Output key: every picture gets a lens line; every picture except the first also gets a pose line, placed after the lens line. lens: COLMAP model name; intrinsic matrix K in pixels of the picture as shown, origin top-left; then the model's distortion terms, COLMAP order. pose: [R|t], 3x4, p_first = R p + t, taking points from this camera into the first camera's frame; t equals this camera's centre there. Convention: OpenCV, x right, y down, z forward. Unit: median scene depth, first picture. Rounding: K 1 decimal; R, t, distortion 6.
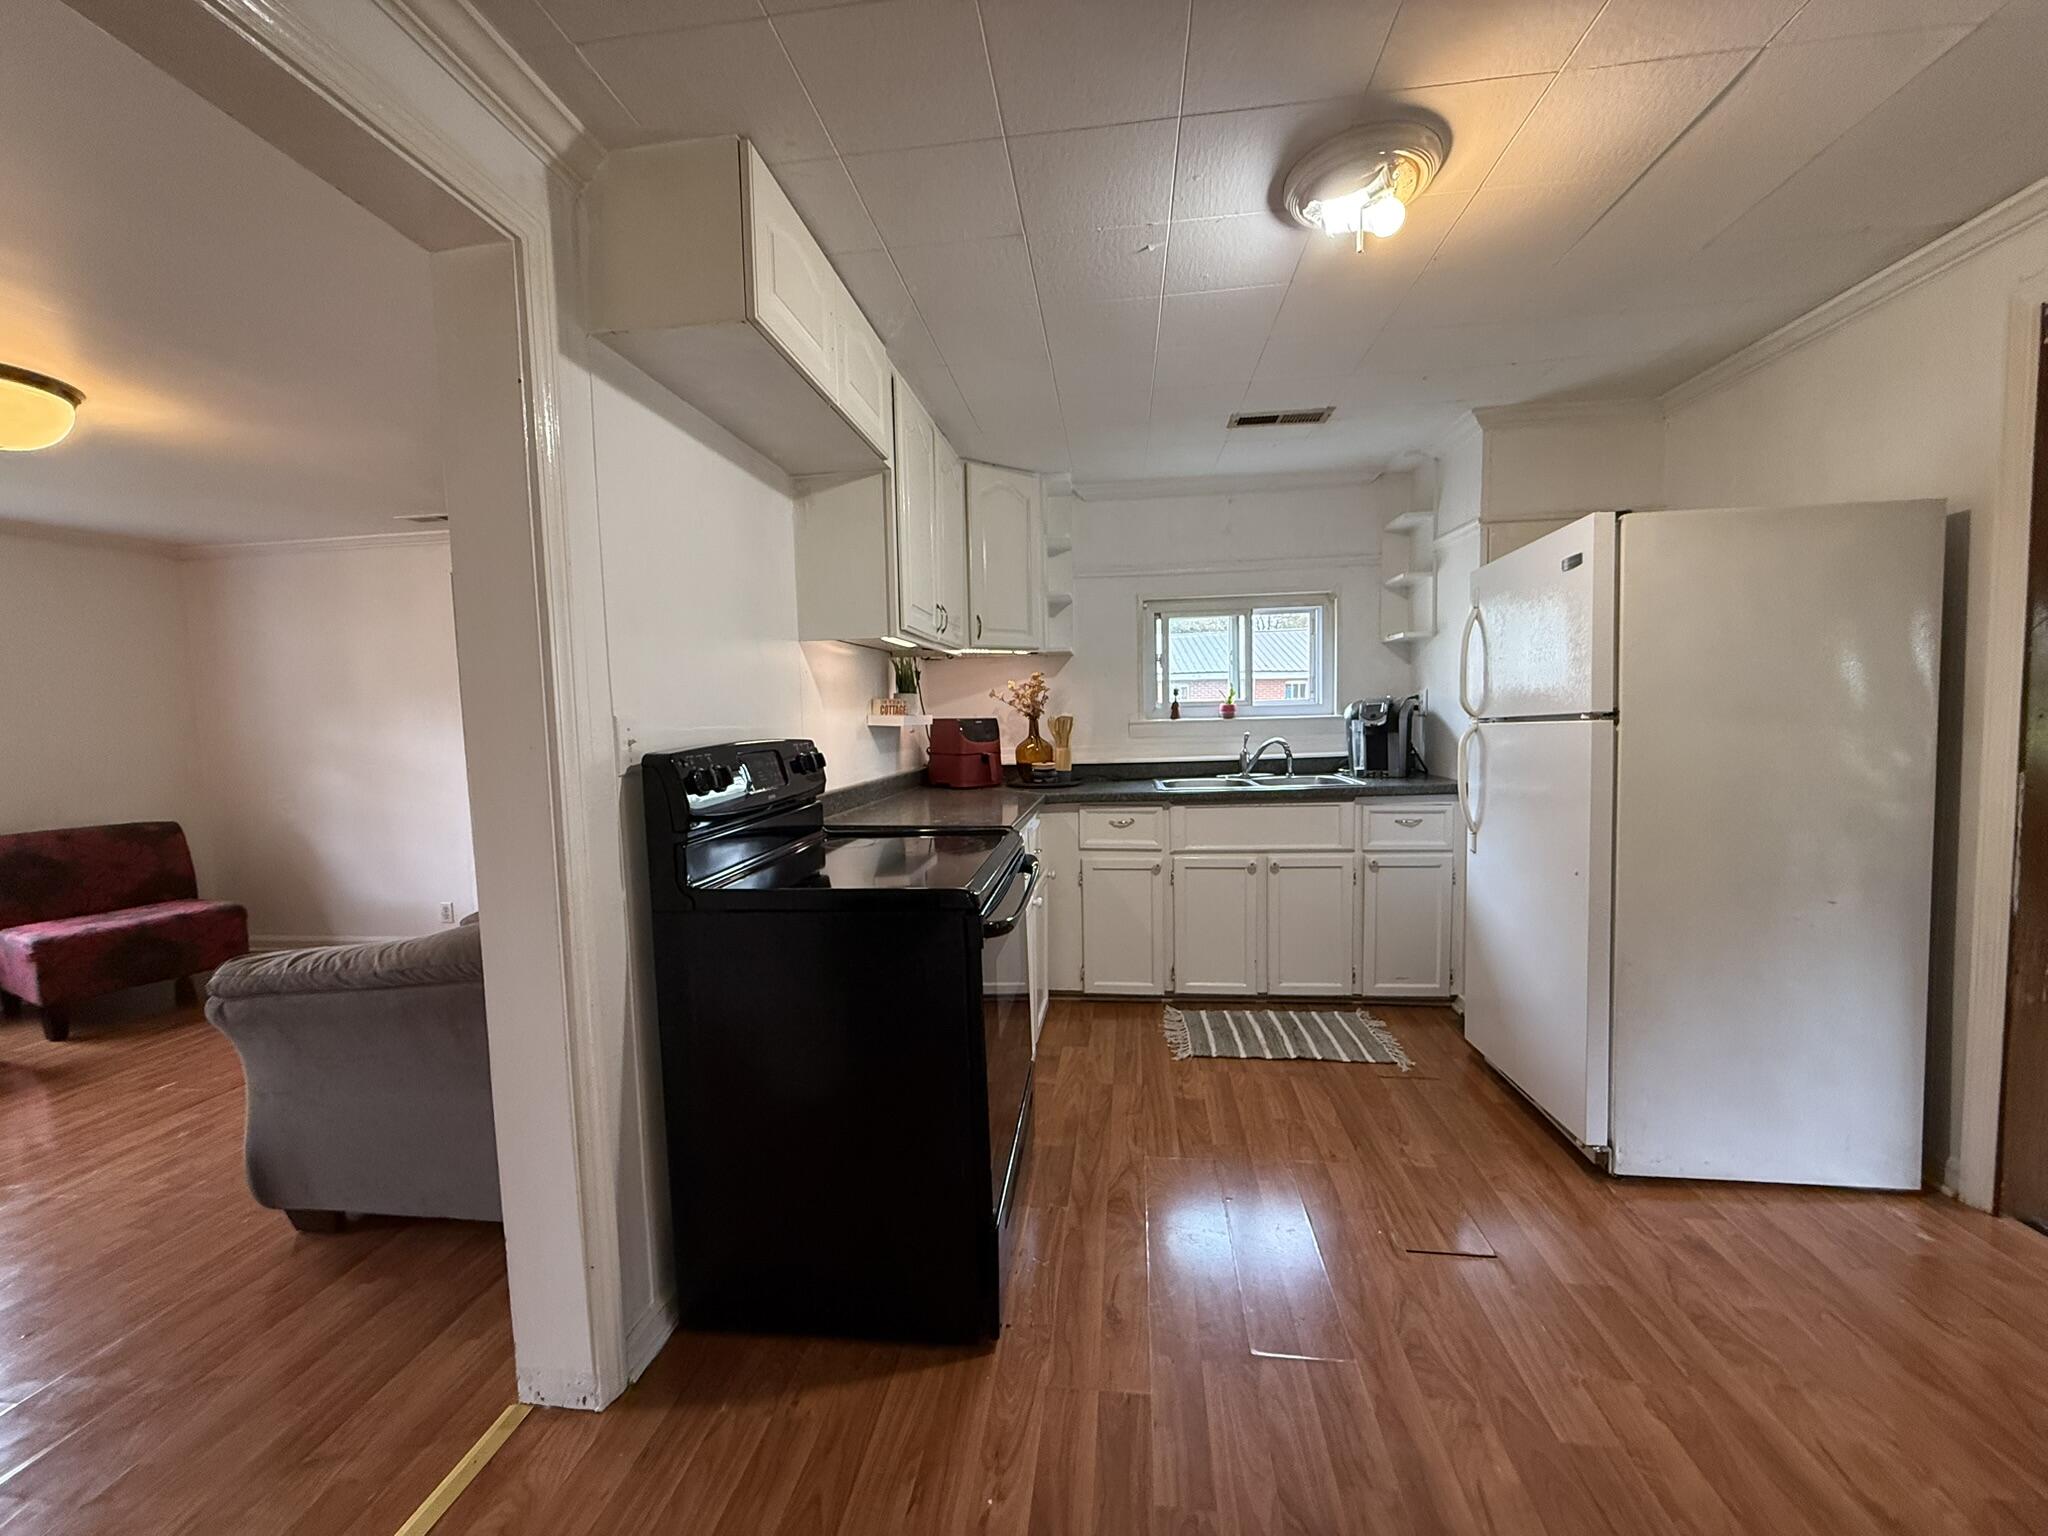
lens RADIAL K [[819.7, 0, 1032.5], [0, 819.7, 770.2], [0, 0, 1]] dist [-0.000853, 0.000731]
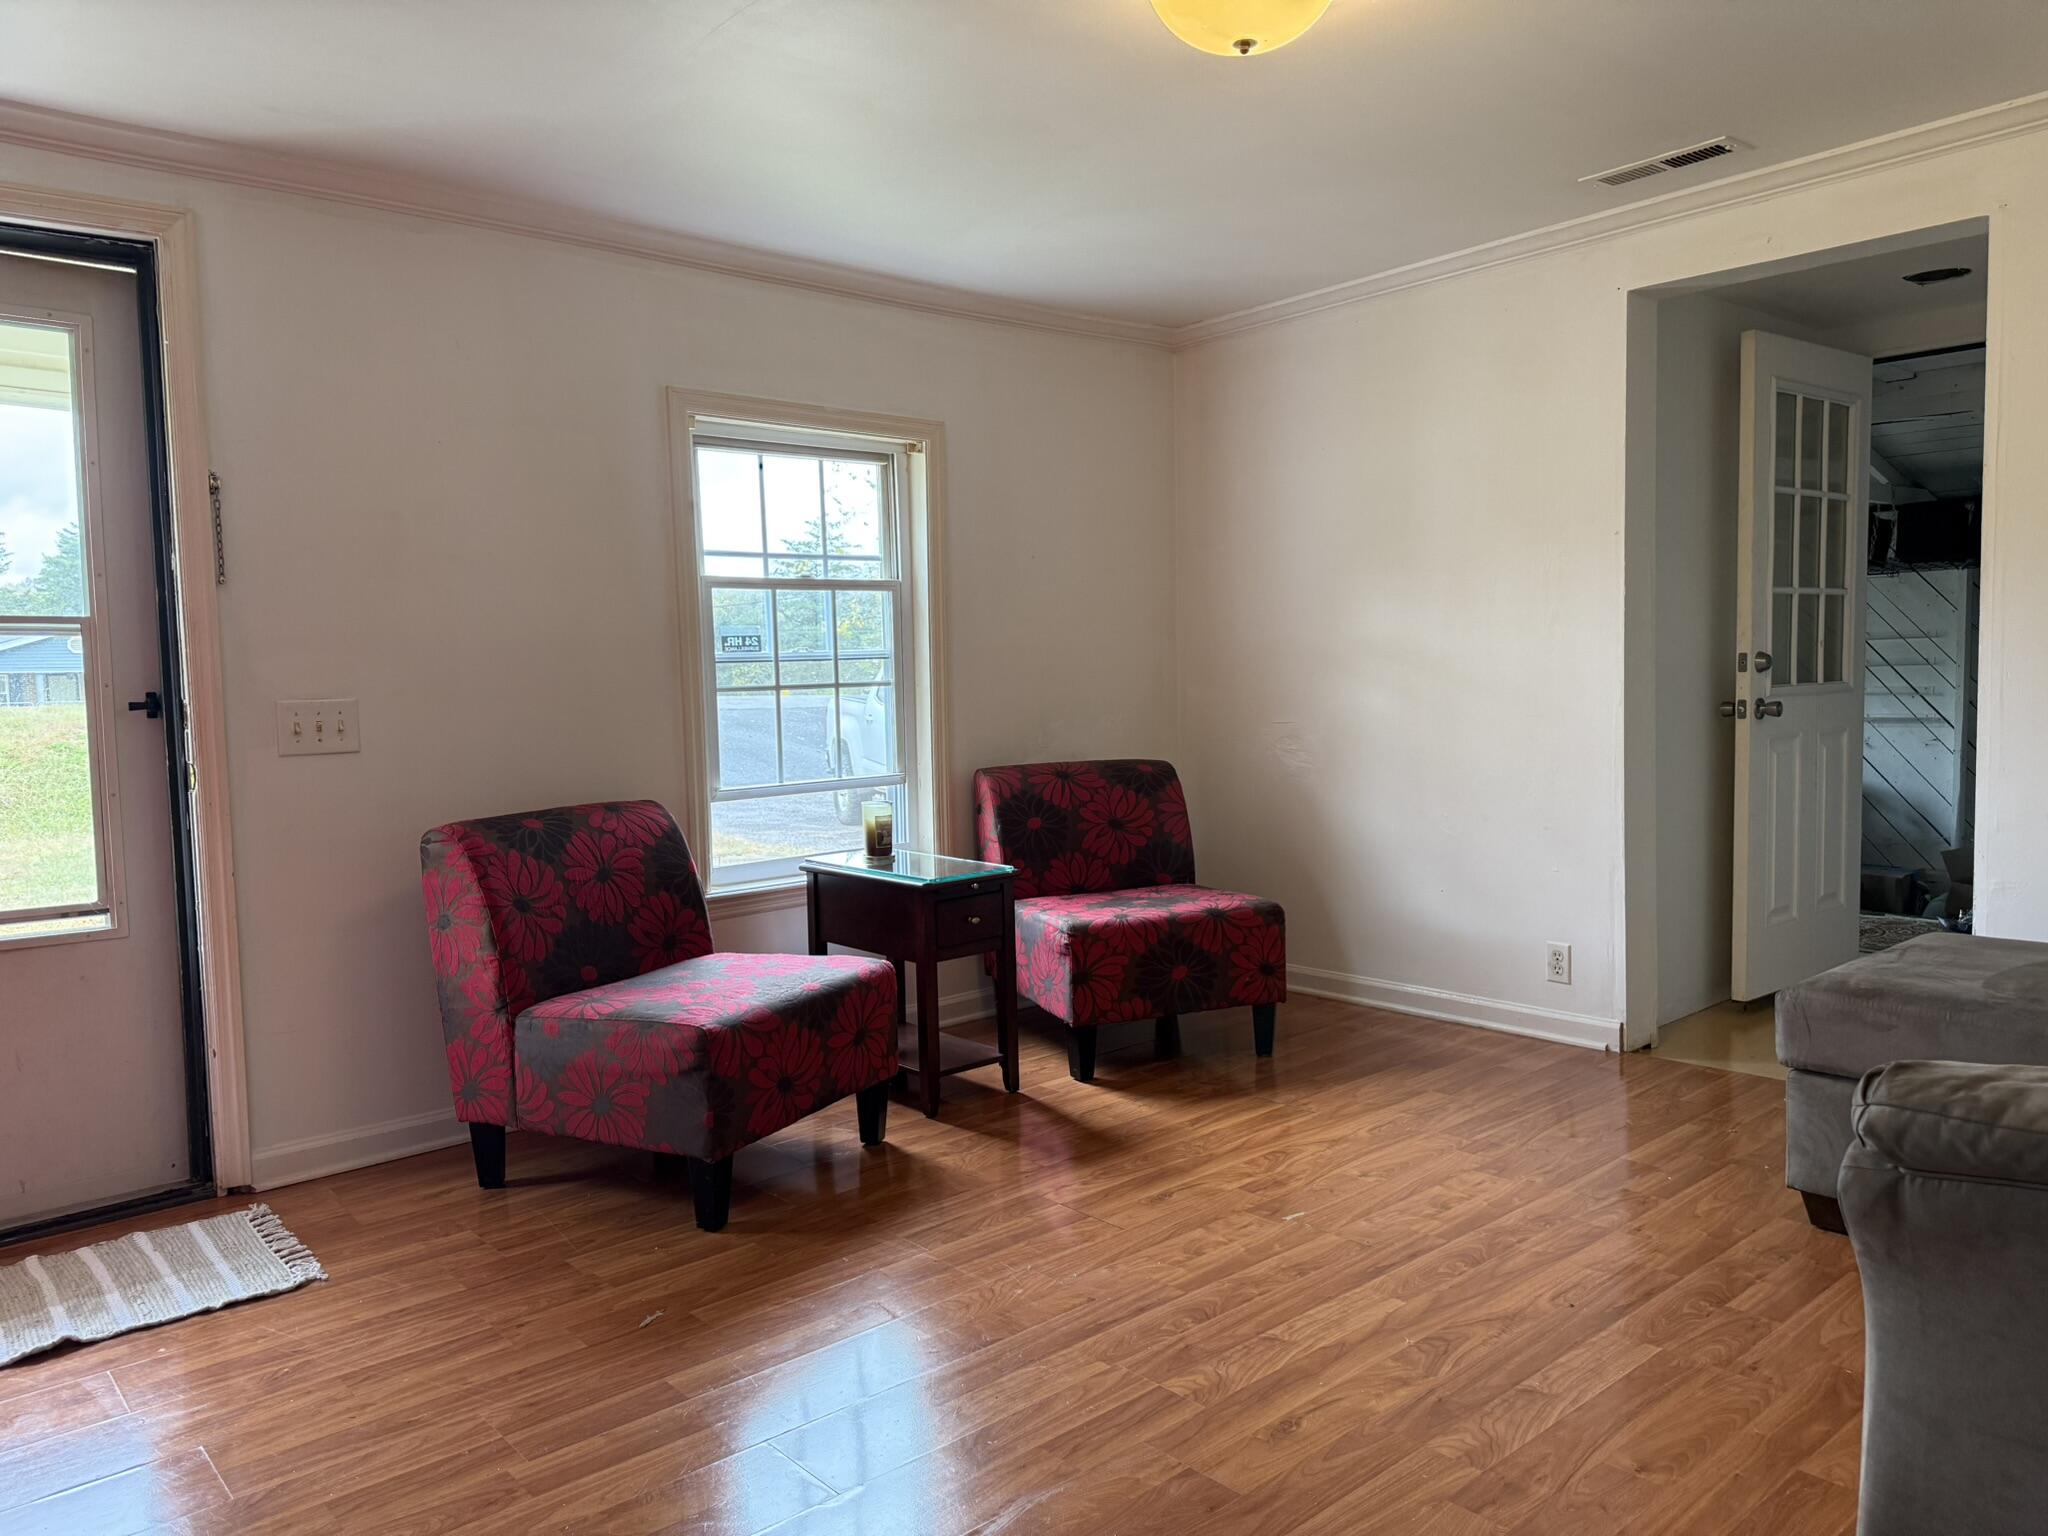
lens RADIAL K [[1447.5, 0, 1042.9], [0, 1447.5, 770.5], [0, 0, 1]] dist [0.059793, -0.068845]
pose [[0.752950, 0.054761, -0.655795, -0.440425], [-0.043625, 0.998493, 0.033289, 0.043549], [0.656630, 0.003544, 0.754205, 0.104924]]
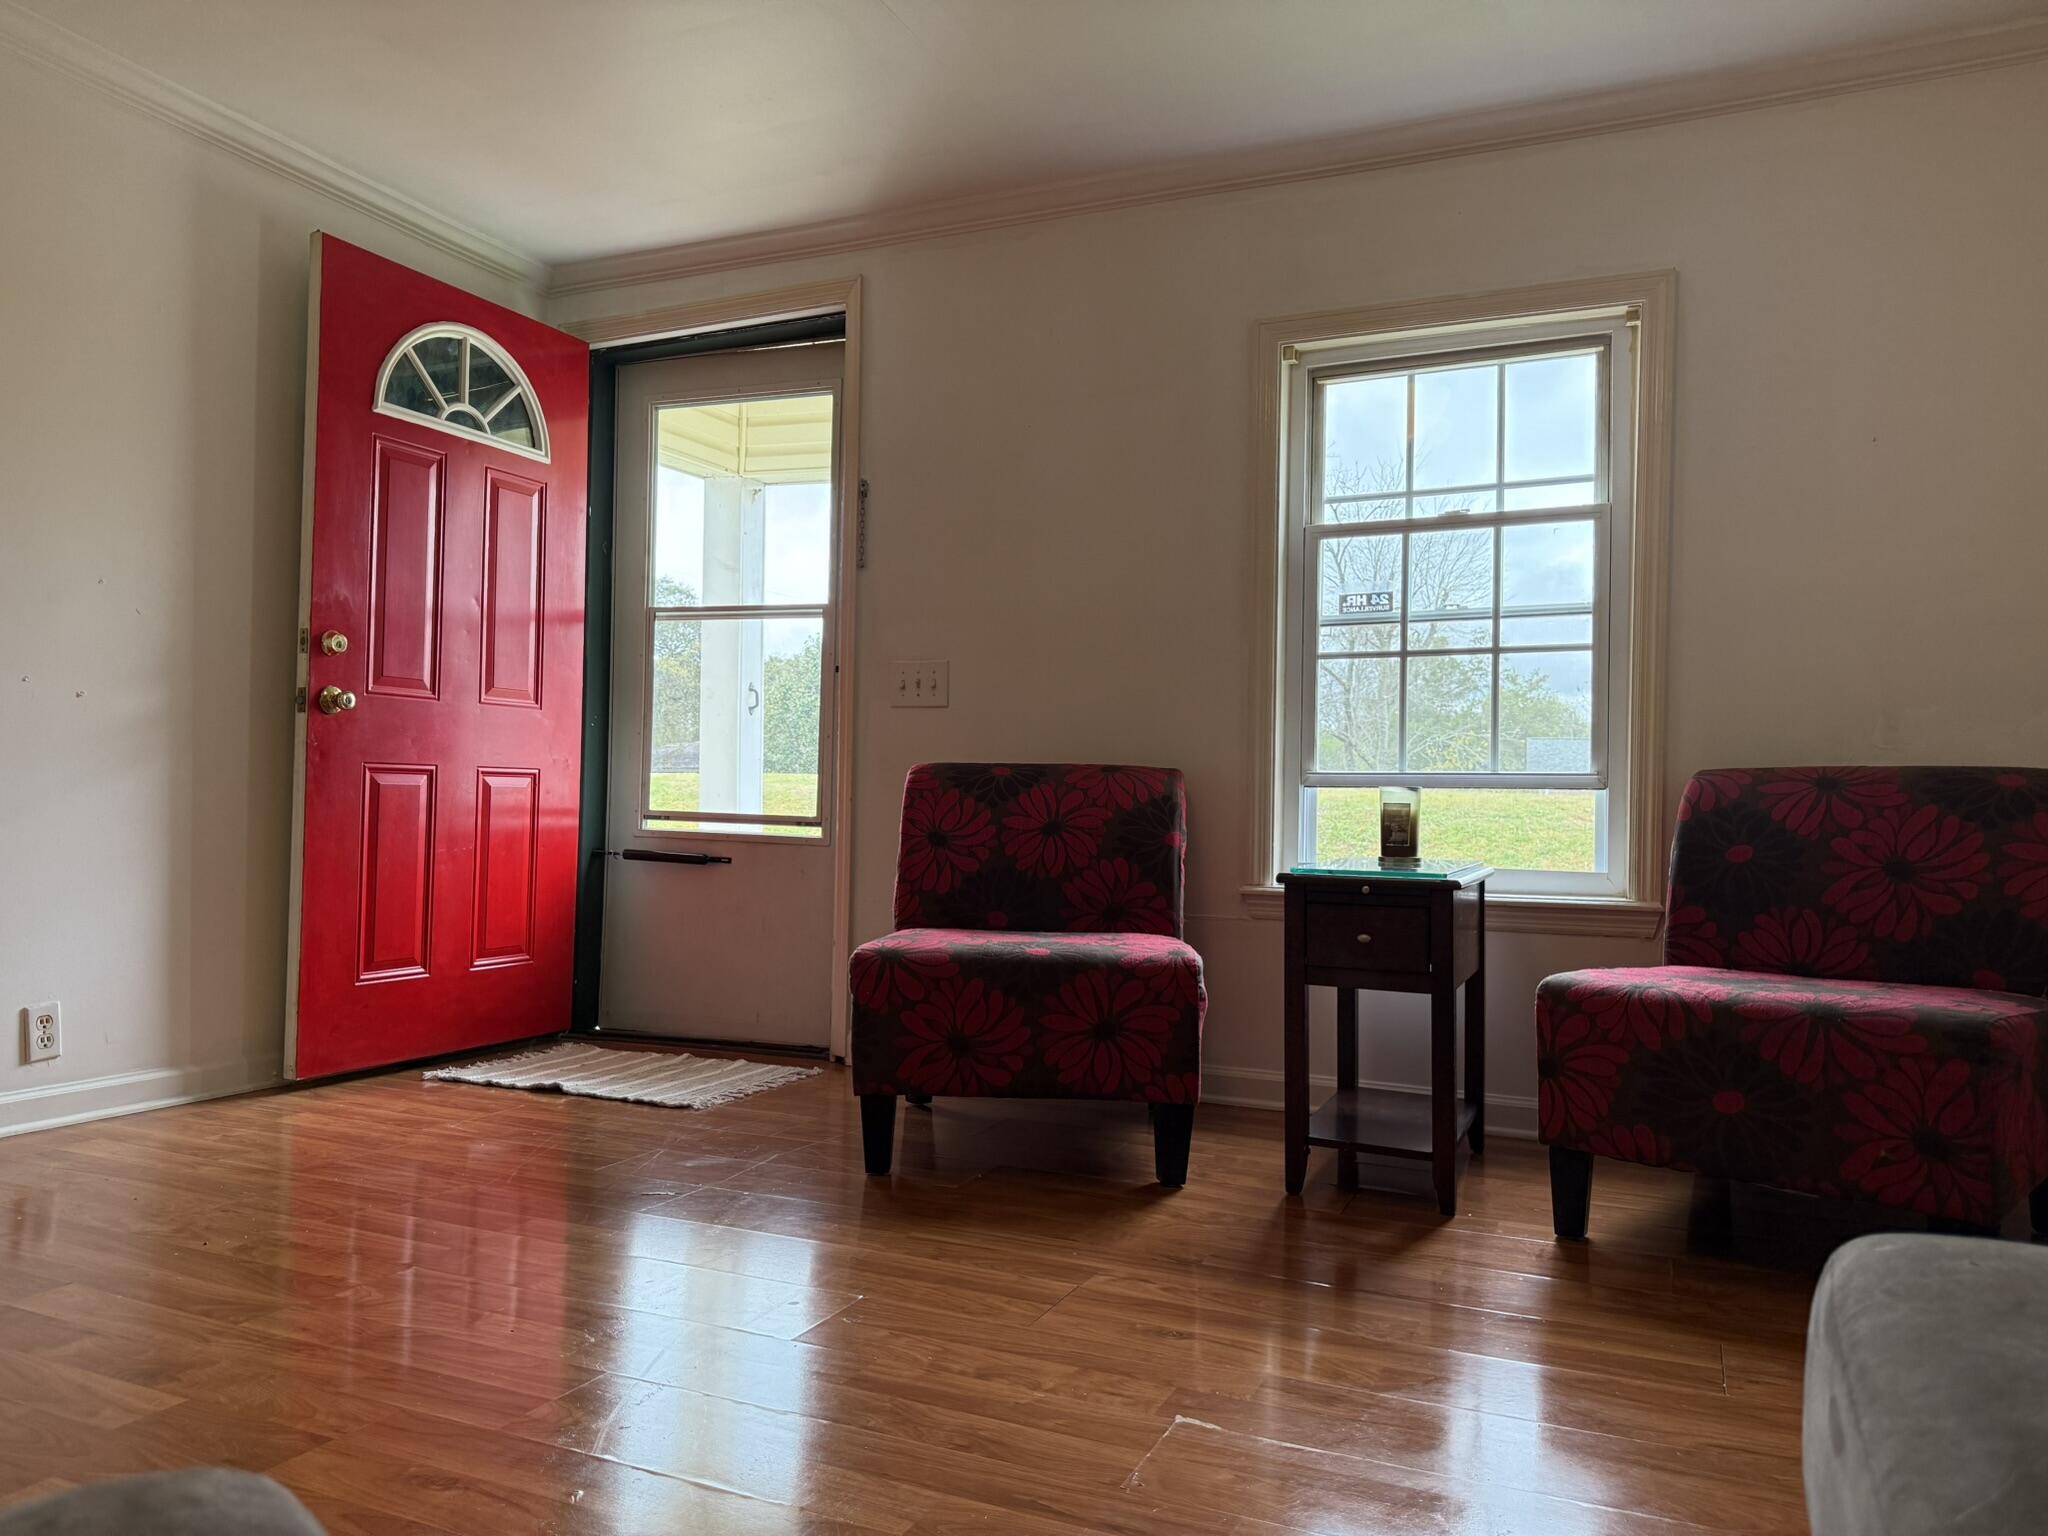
lens RADIAL K [[1447.5, 0, 1033.8], [0, 1447.5, 765.0], [0, 0, 1]] dist [0.059793, -0.068845]
pose [[-0.297340, -0.005480, -0.954756, -0.391958], [-0.084463, 0.996214, 0.020586, 0.096896], [0.951028, 0.086762, -0.296677, 0.880506]]
